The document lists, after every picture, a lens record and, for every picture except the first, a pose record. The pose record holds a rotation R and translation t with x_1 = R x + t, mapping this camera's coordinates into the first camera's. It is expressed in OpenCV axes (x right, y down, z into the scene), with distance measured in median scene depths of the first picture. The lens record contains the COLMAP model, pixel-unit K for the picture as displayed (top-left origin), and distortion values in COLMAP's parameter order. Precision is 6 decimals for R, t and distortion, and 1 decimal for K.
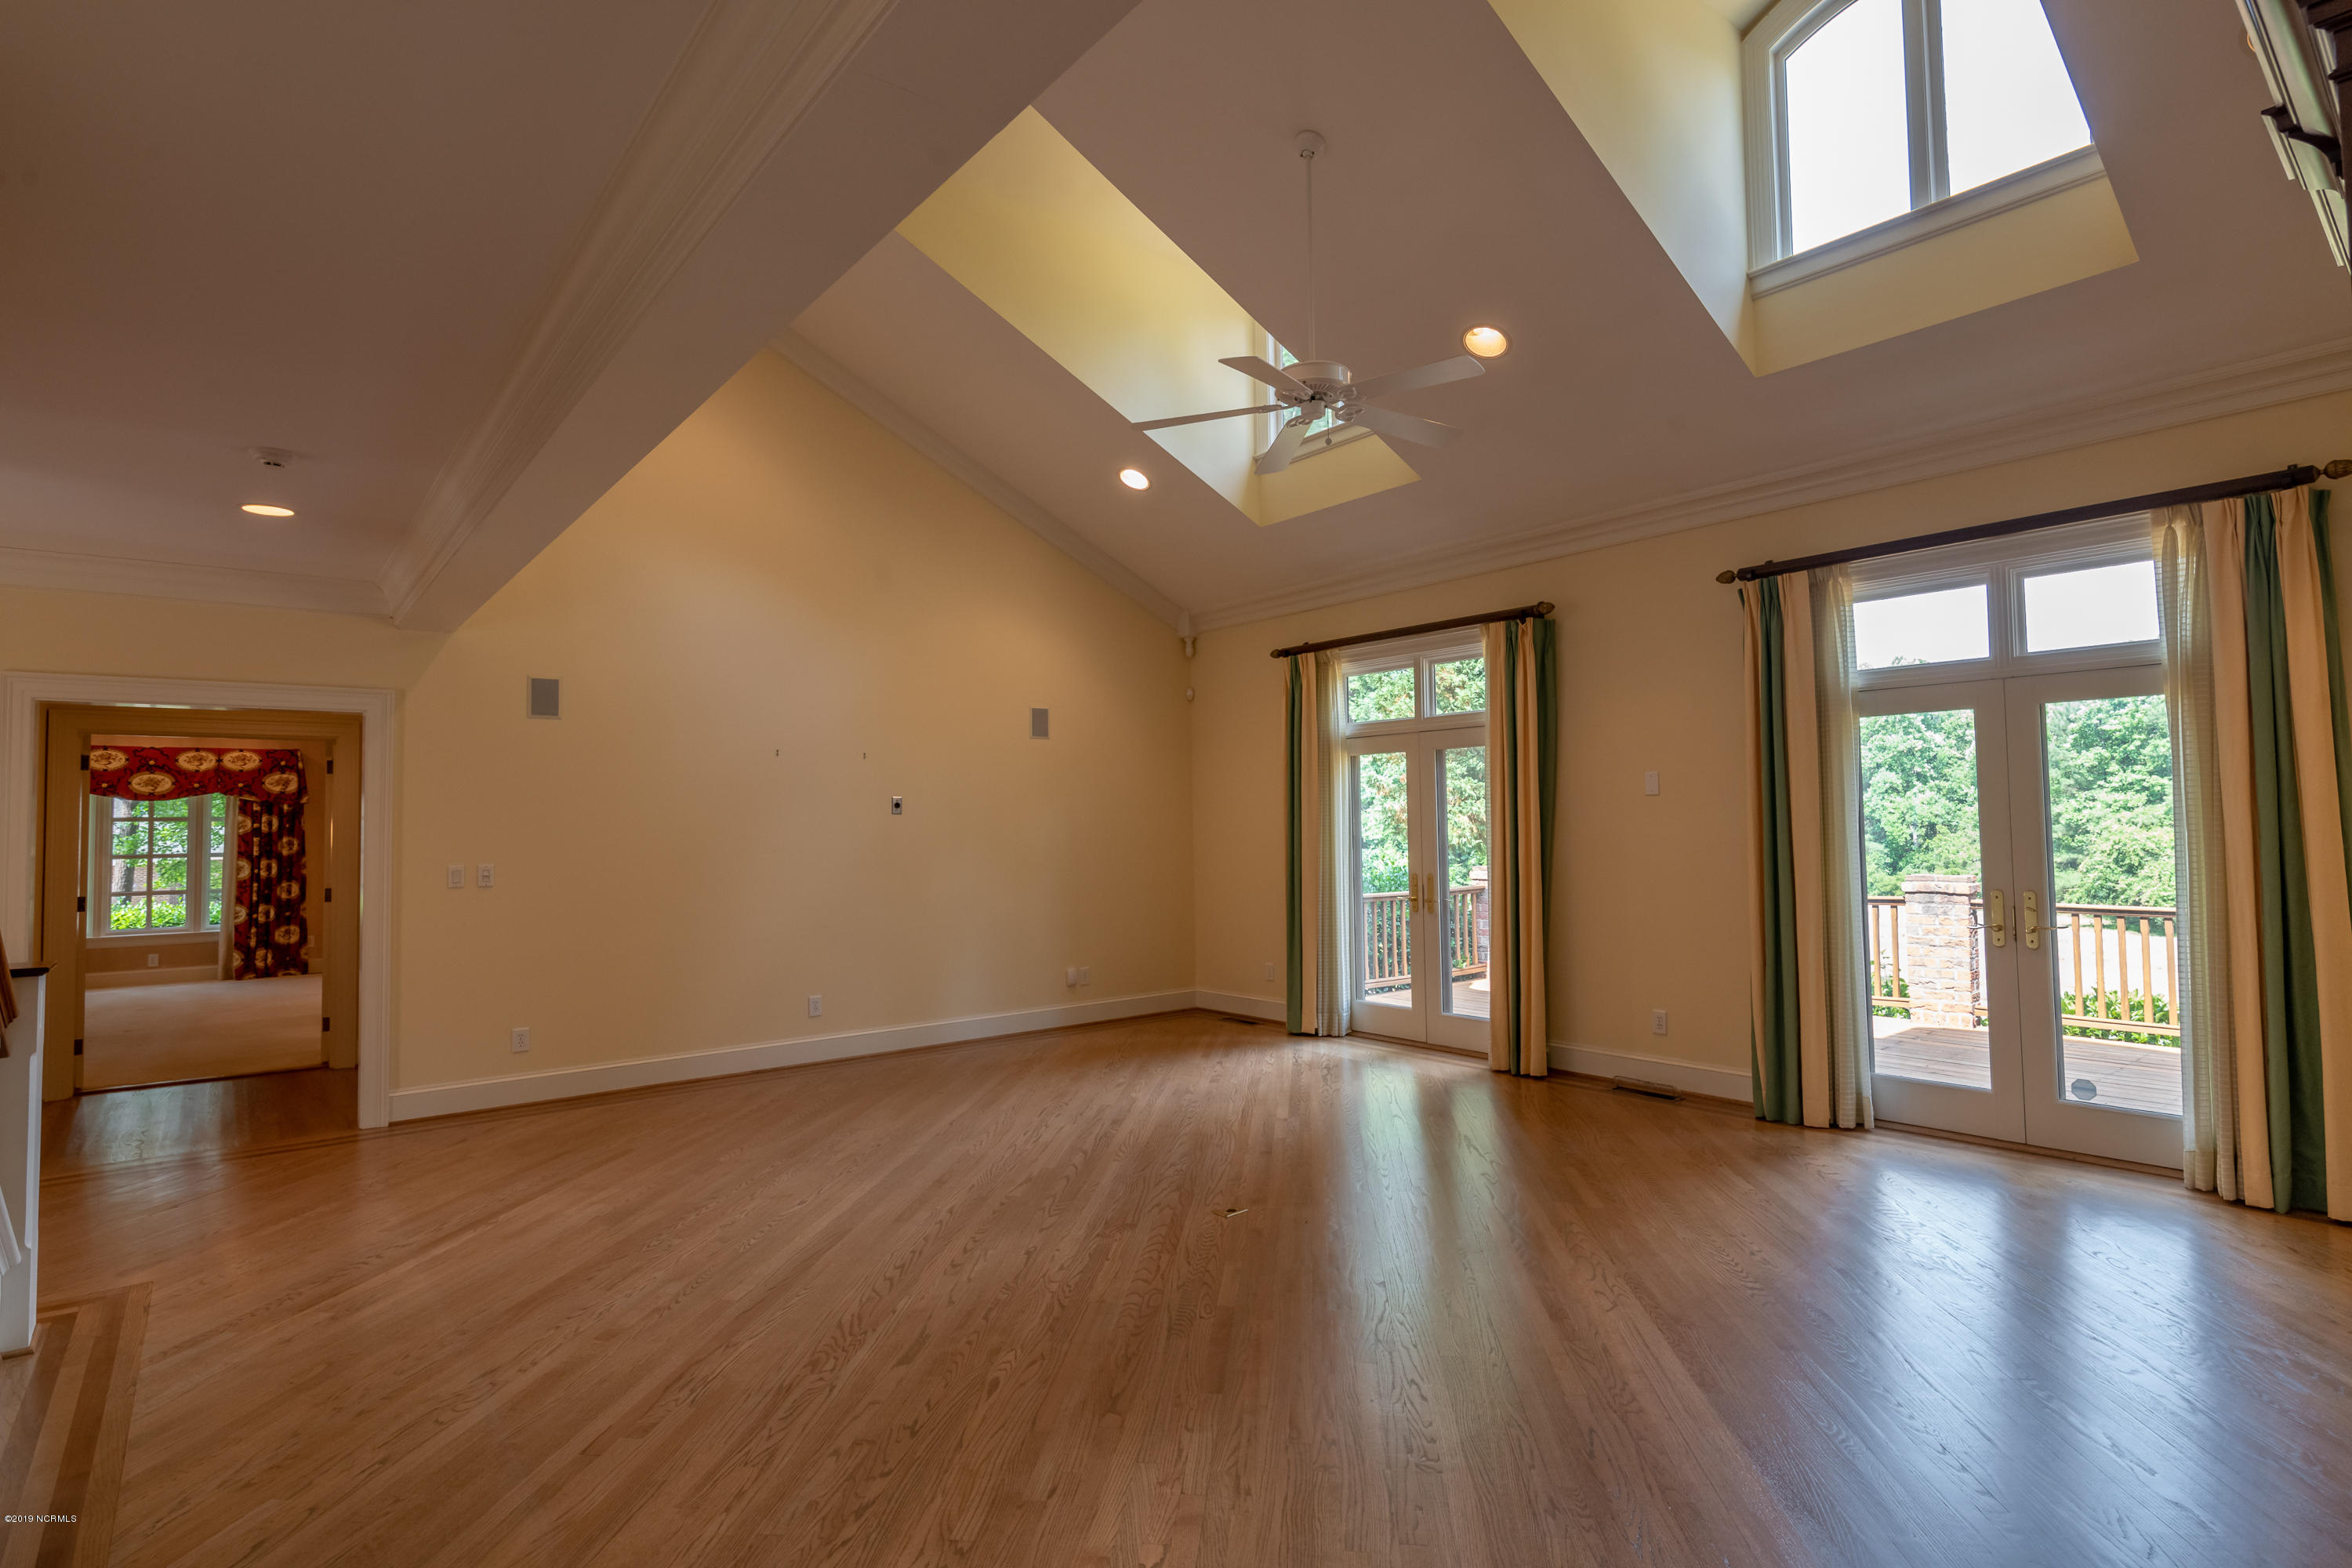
lens RADIAL K [[1184.9, 0, 1172.3], [0, 1184.9, 781.0], [0, 0, 1]] dist [0.006363, -0.001150]
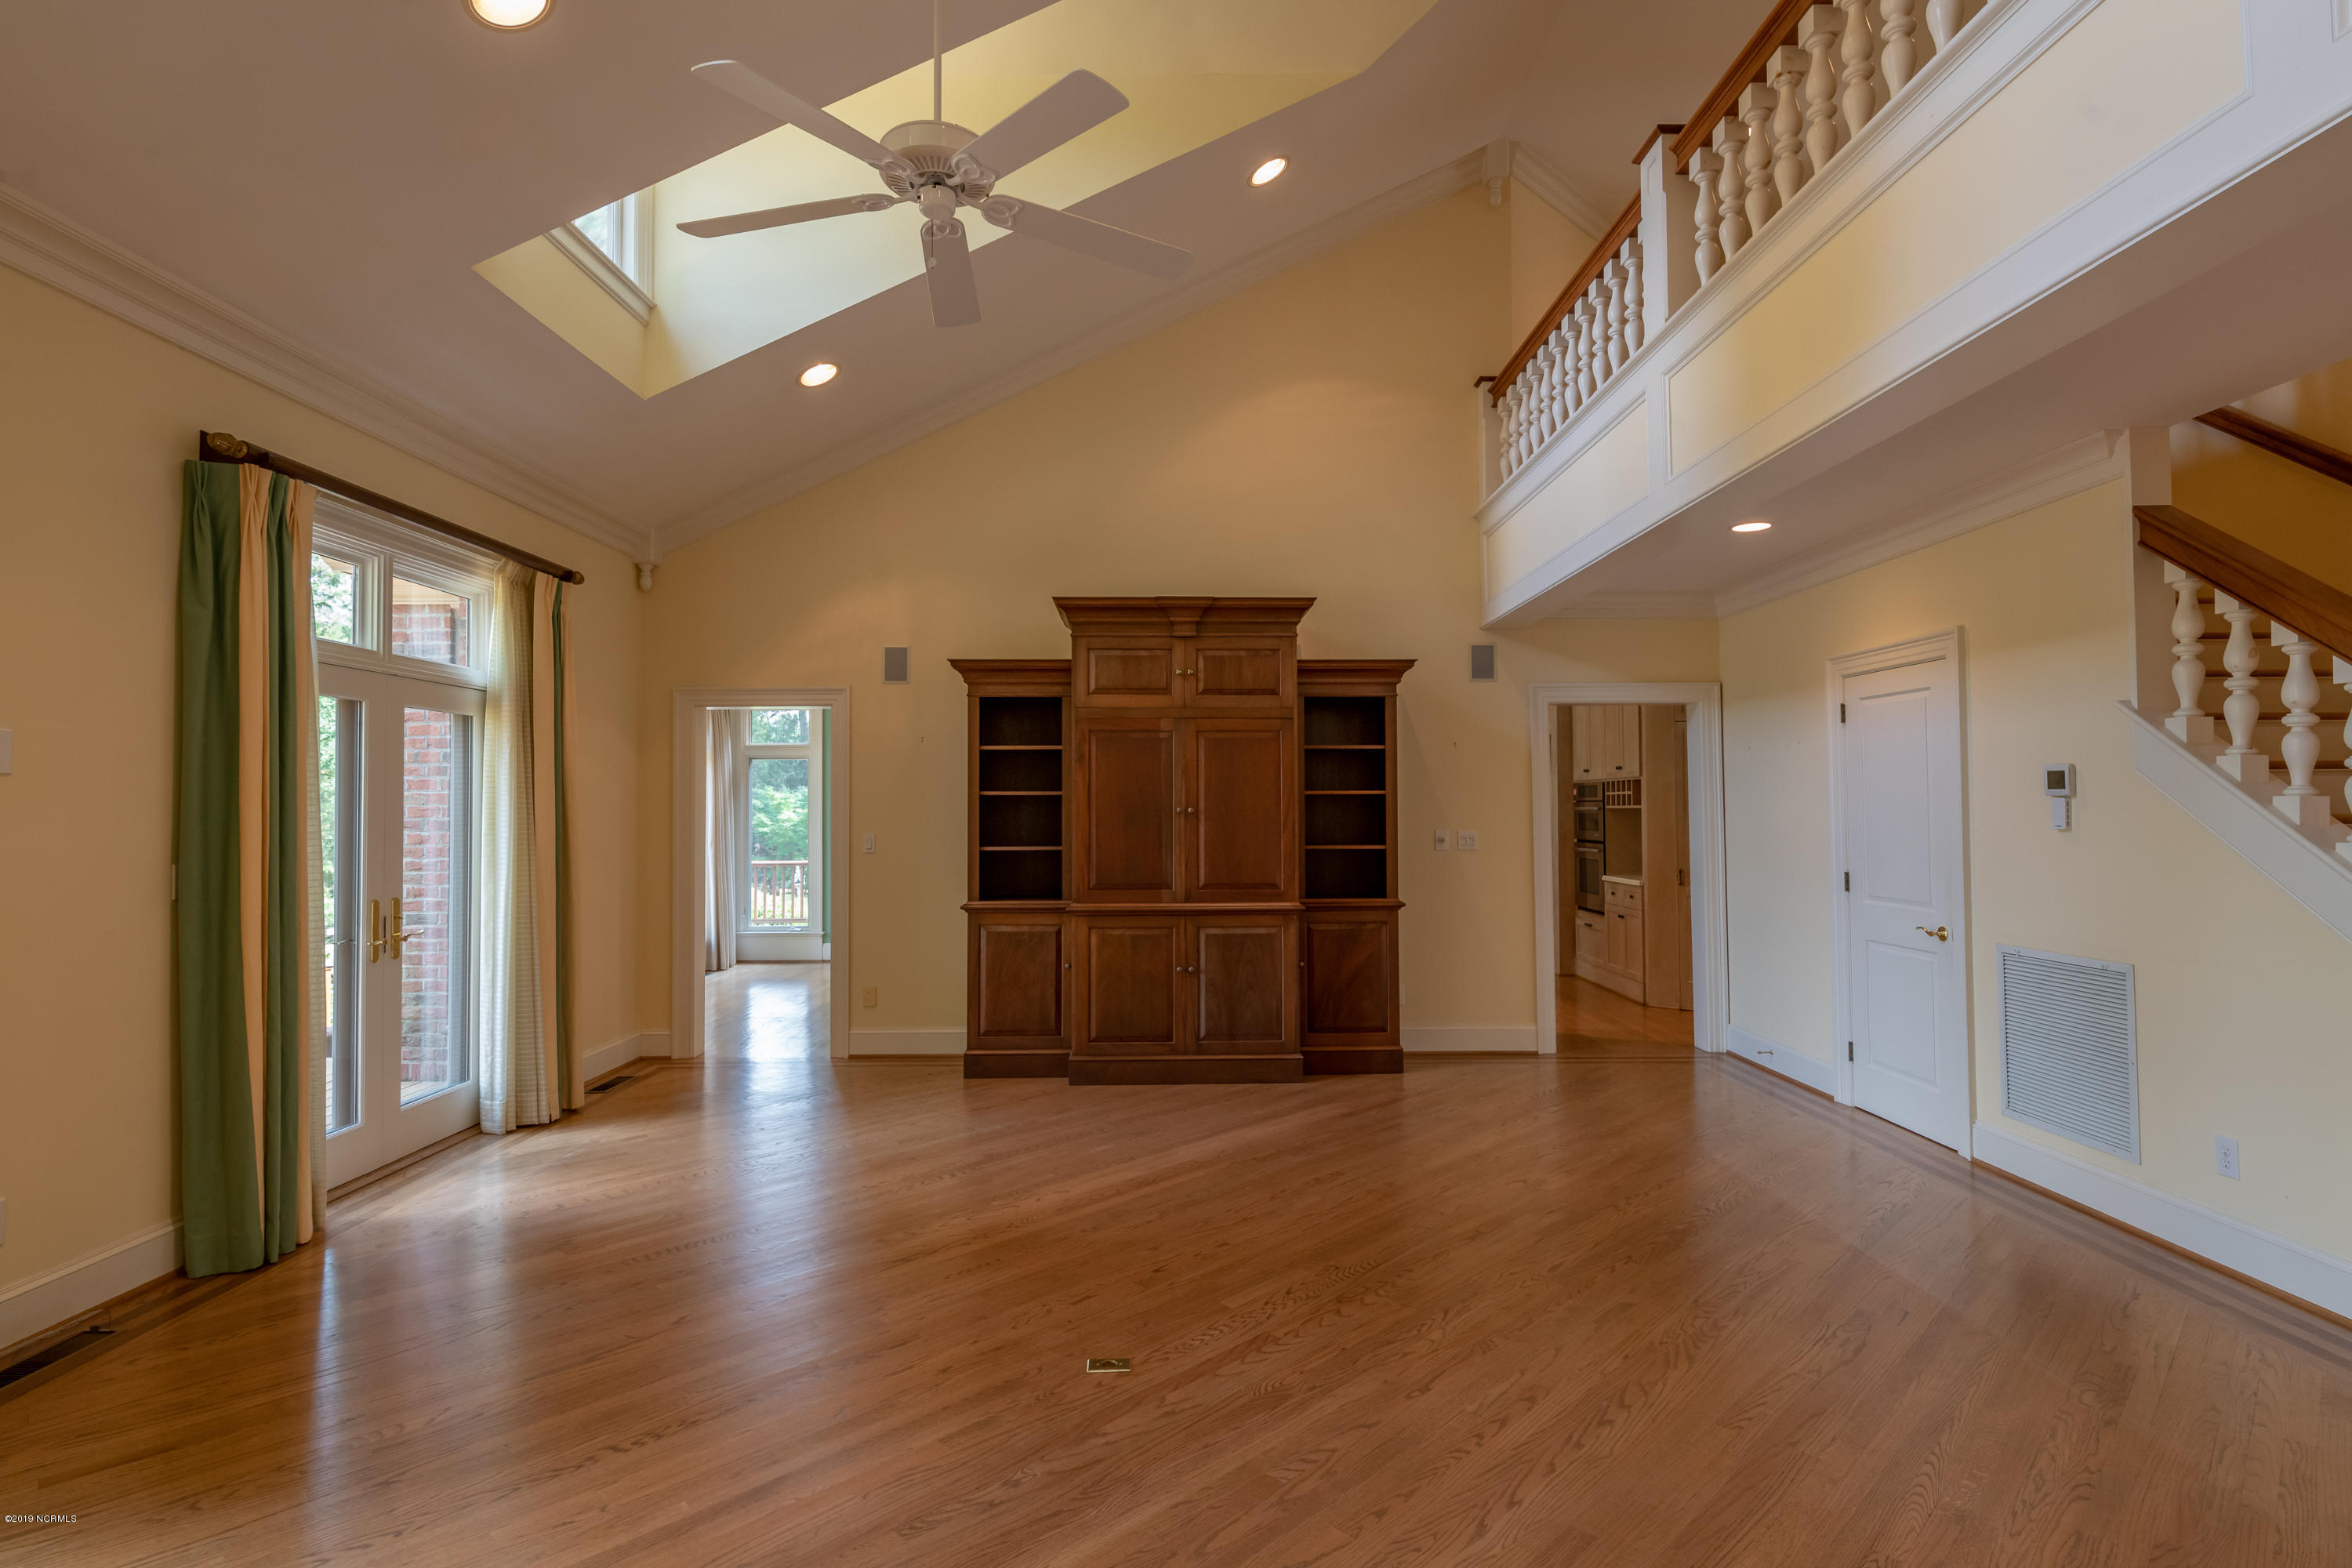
lens RADIAL K [[1184.9, 0, 1173.4], [0, 1184.9, 789.1], [0, 0, 1]] dist [0.006363, -0.001150]
pose [[-0.781029, 0.030666, 0.623742, -0.637726], [-0.007415, 0.998268, -0.058363, 0.094153], [-0.624451, -0.050208, -0.779448, 2.288170]]
